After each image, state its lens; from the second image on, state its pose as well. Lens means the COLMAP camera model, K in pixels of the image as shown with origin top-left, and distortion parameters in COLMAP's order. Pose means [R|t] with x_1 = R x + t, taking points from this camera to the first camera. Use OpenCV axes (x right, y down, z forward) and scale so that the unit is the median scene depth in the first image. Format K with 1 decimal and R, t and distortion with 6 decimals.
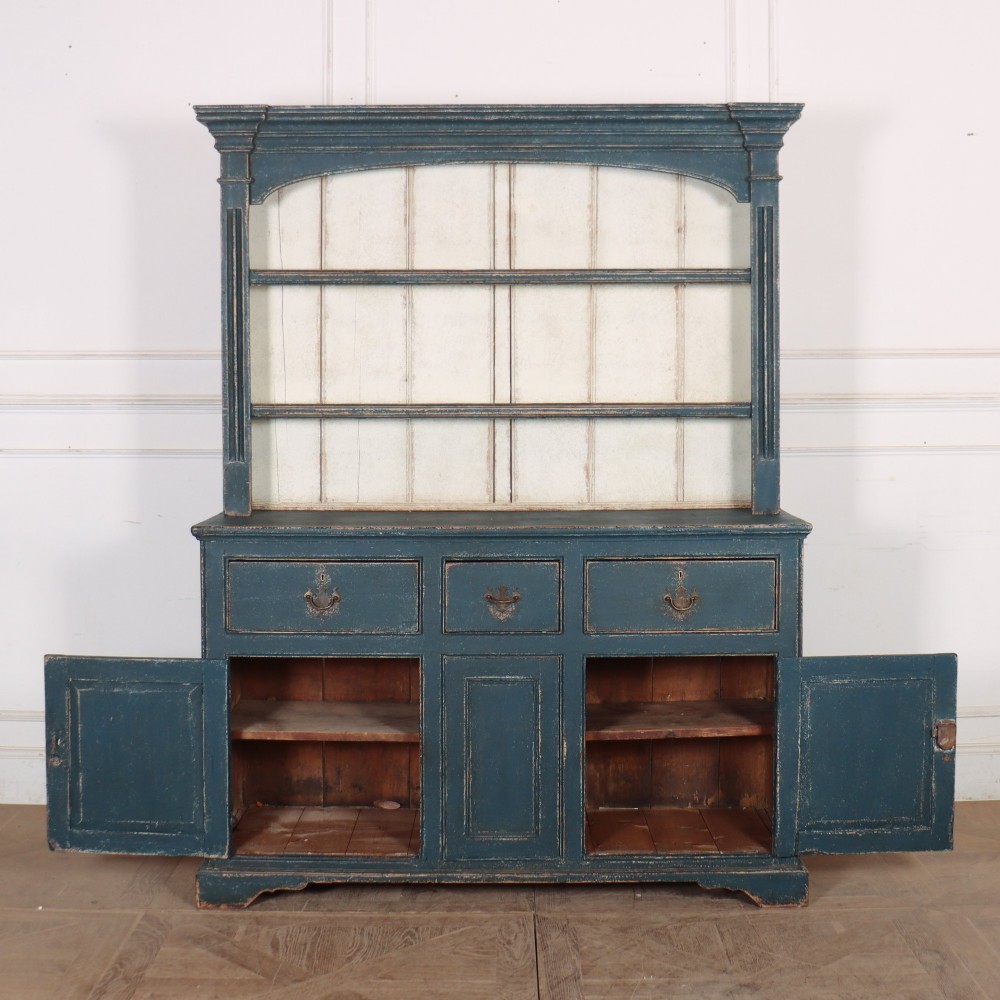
lens RADIAL K [[1653.7, 0, 511.1], [0, 1653.7, 441.4], [0, 0, 1]] dist [-0.166840, 0.152238]
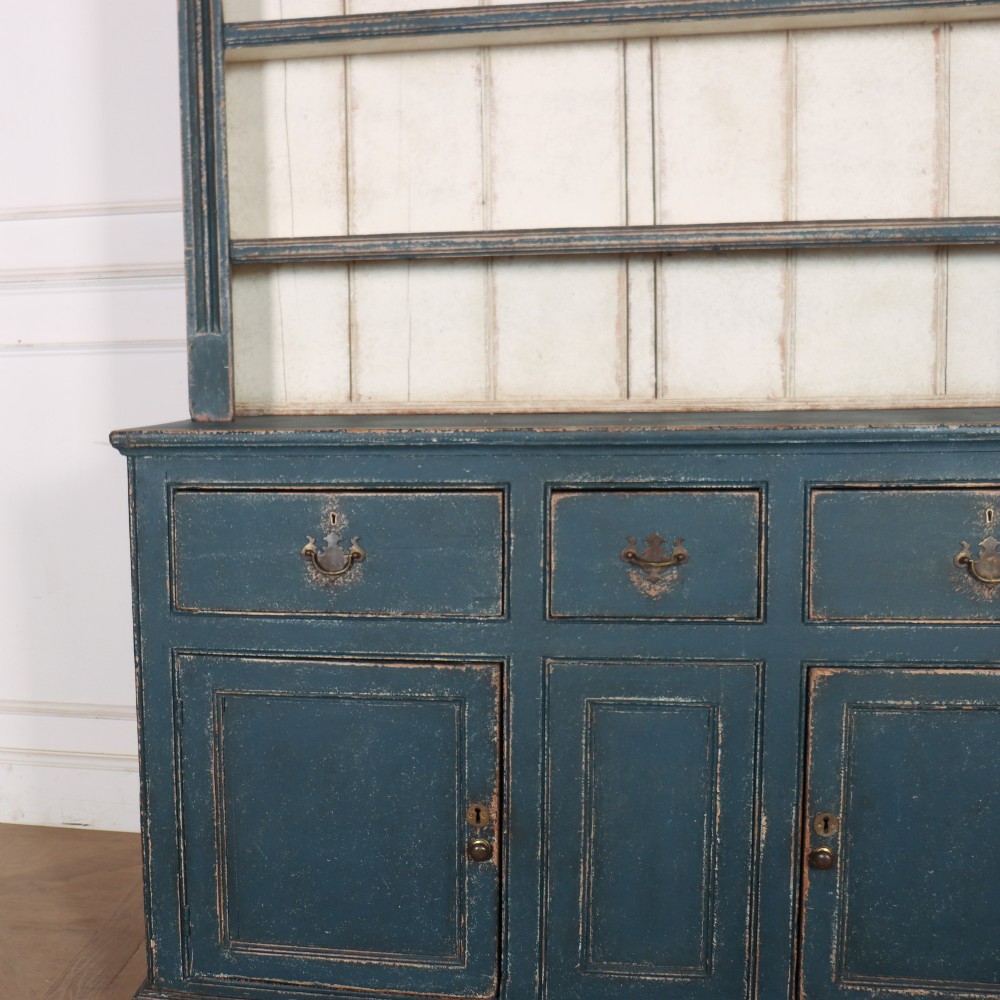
lens RADIAL K [[1353.6, 0, 300.6], [0, 1353.6, 490.3], [0, 0, 1]] dist [-0.183216, 0.171394]
pose [[0.976732, 0.000476, -0.214463, -0.023728], [0.011902, 0.998336, 0.056419, 0.043596], [0.214133, -0.057659, 0.975101, 0.512401]]
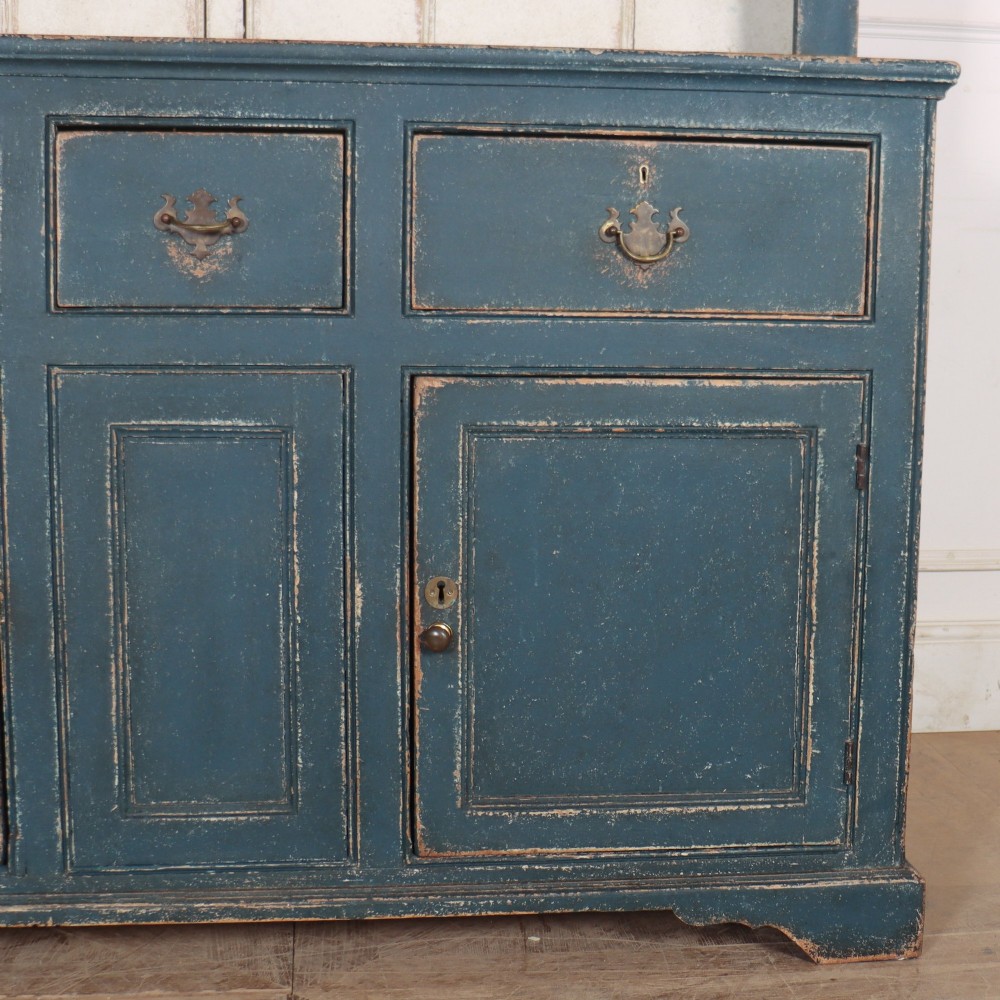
lens RADIAL K [[1986.6, 0, 687.8], [0, 1986.6, 613.0], [0, 0, 1]] dist [-0.187365, 0.164116]
pose [[0.984491, -0.006242, 0.175325, 0.025810], [-0.020470, 0.988453, 0.150136, 0.108865], [-0.174237, -0.151396, 0.972996, 0.480183]]
